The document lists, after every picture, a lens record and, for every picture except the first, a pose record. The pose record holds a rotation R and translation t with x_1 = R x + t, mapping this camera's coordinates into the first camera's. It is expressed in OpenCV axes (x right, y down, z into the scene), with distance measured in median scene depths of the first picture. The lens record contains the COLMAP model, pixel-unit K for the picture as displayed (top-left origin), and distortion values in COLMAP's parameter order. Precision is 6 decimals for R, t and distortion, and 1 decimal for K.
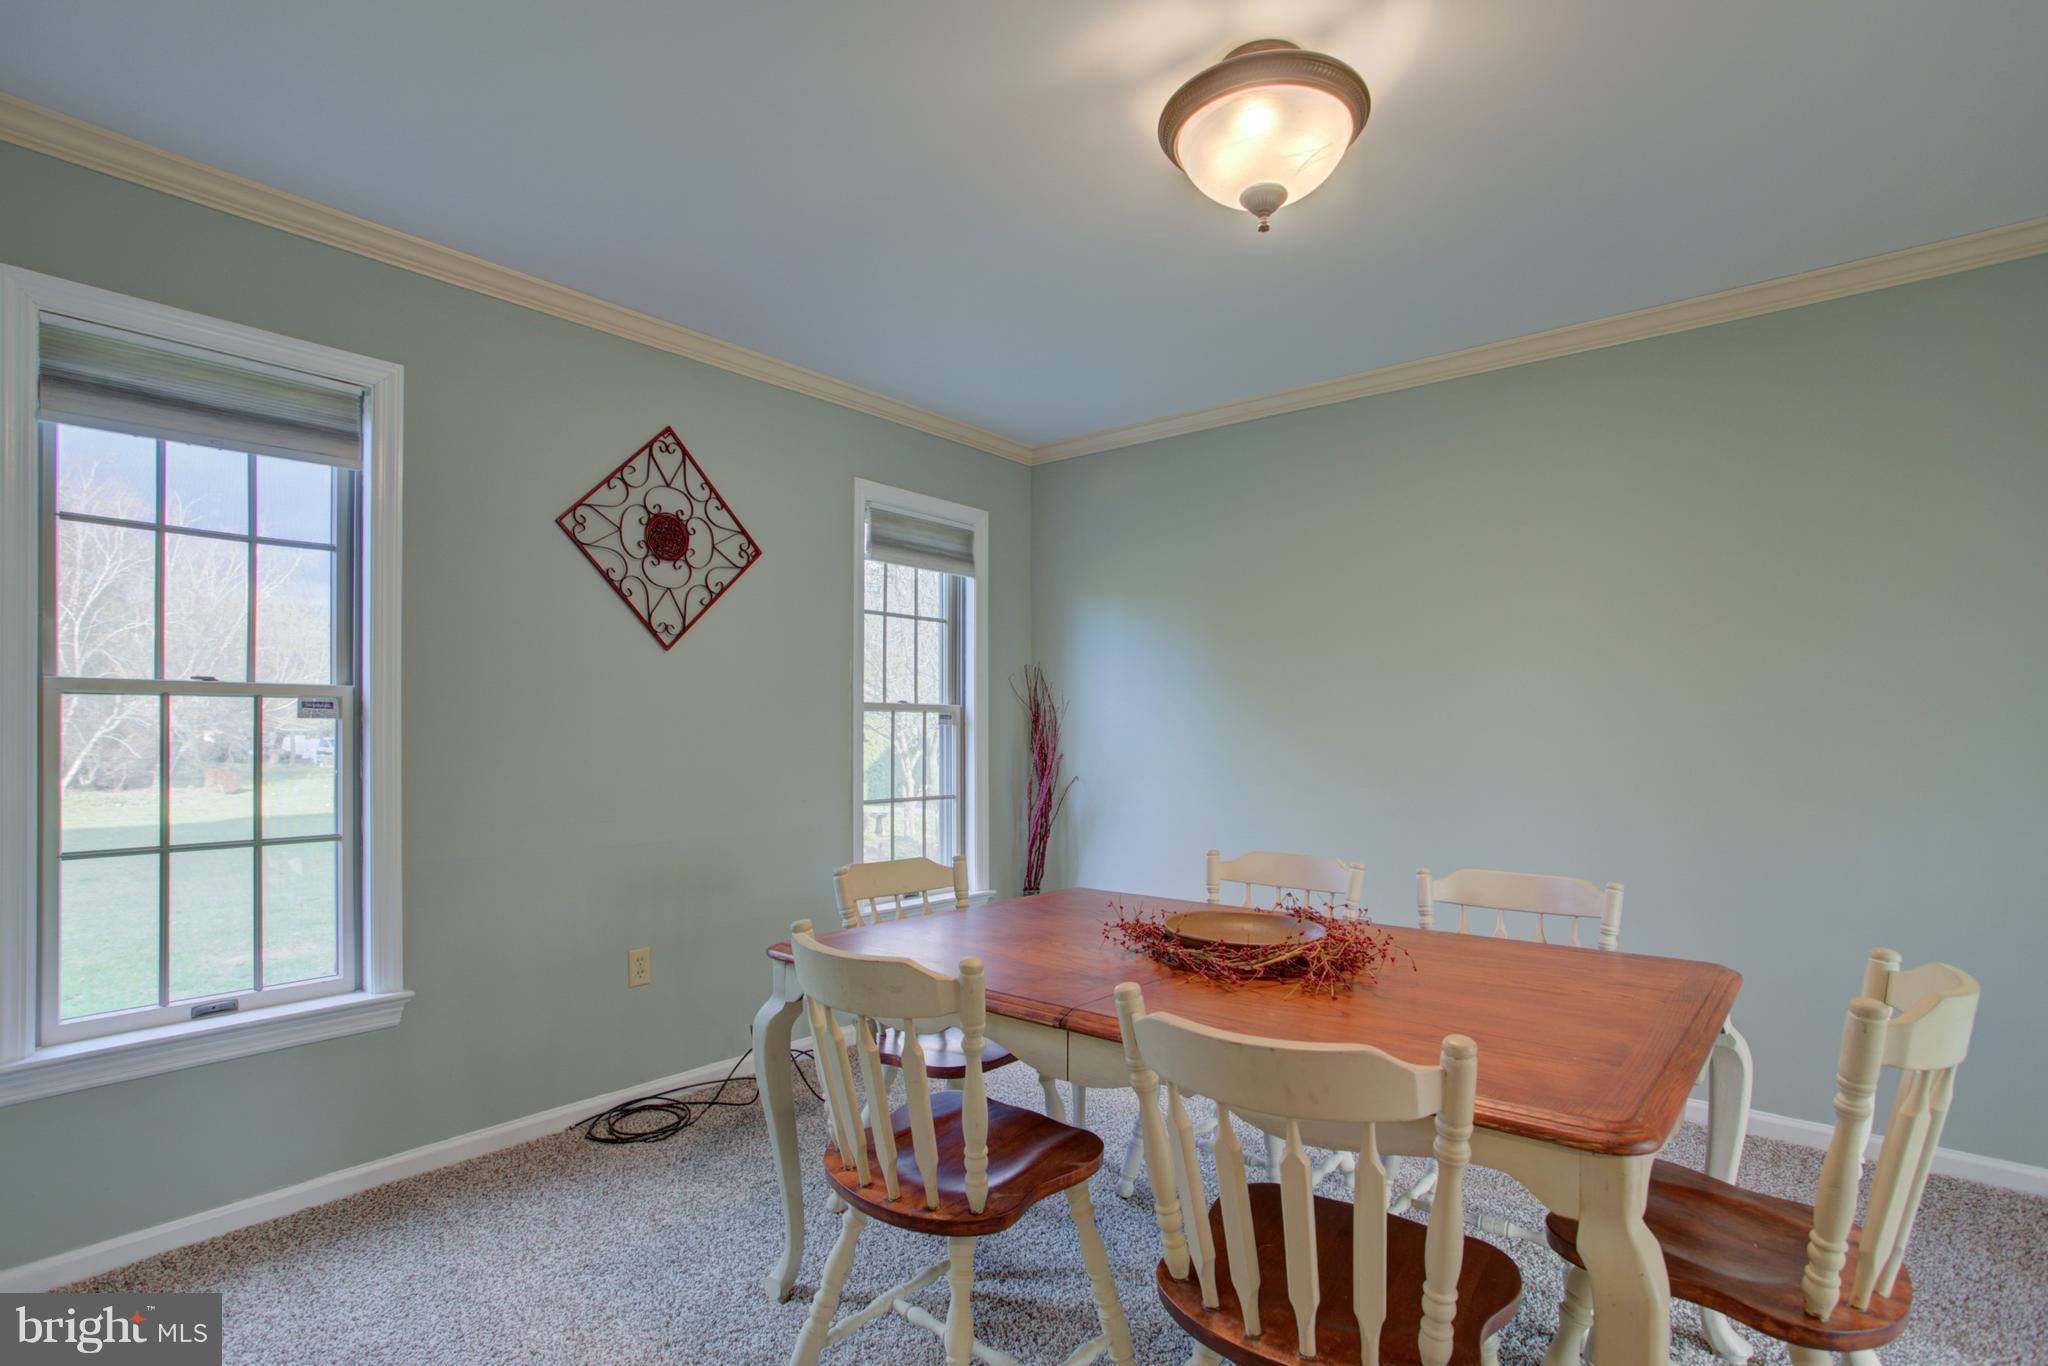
lens RADIAL K [[1002.6, 0, 1015.3], [0, 1002.6, 716.9], [0, 0, 1]] dist [-0.054563, 0.029056]
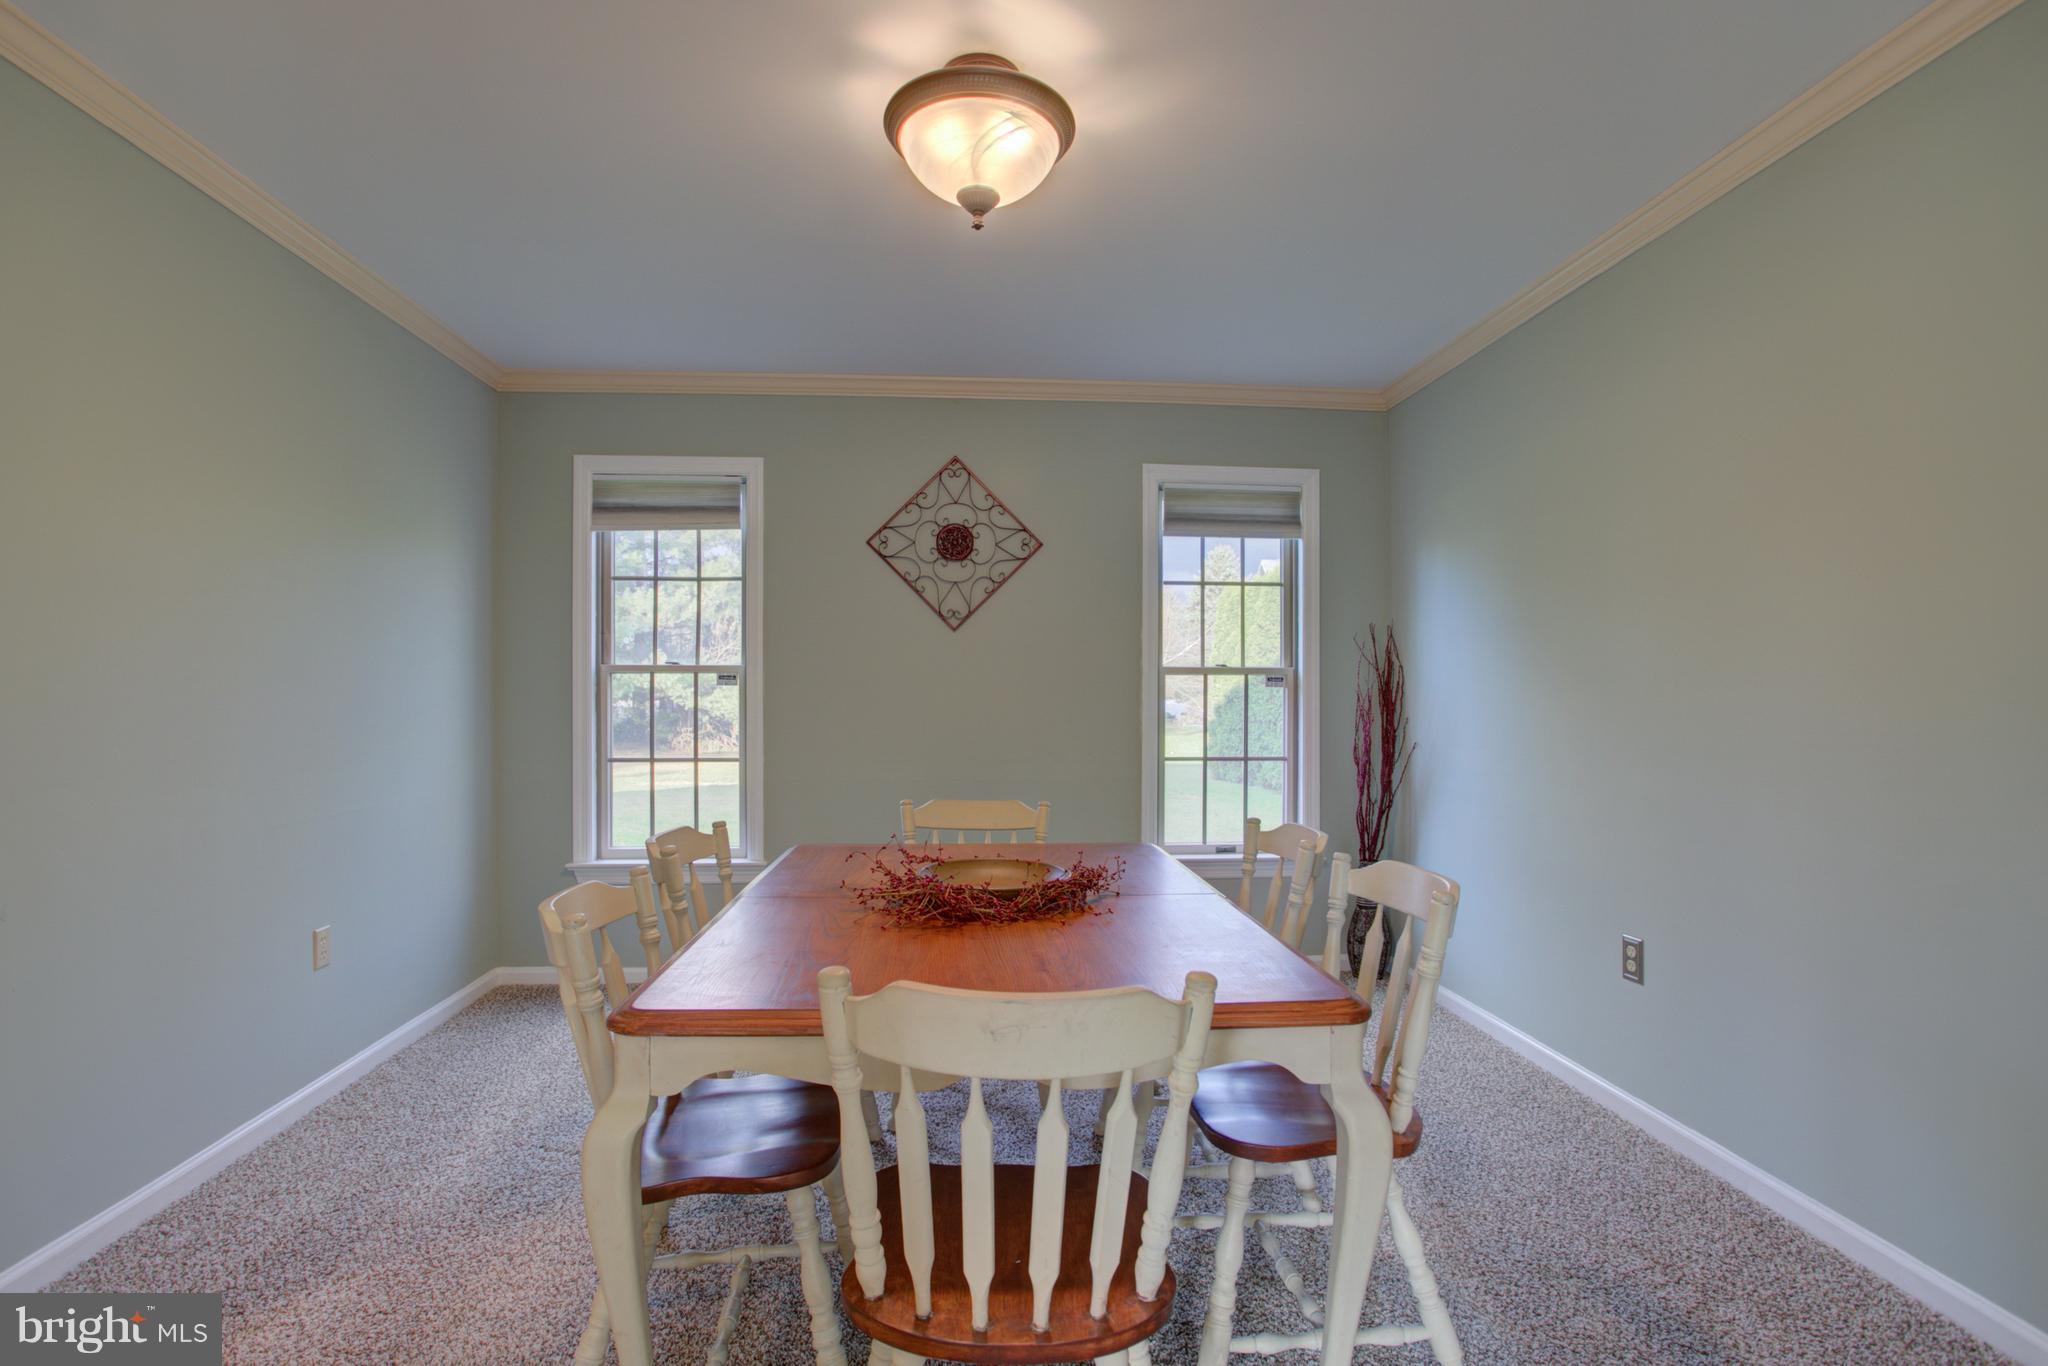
lens RADIAL K [[994.2, 0, 1011.1], [0, 994.2, 678.3], [0, 0, 1]] dist [-0.077943, 0.048163]
pose [[0.691867, -0.012562, -0.721916, 0.620991], [0.007053, 0.999919, -0.010641, 0.008108], [0.721990, 0.002271, 0.691899, 0.167497]]
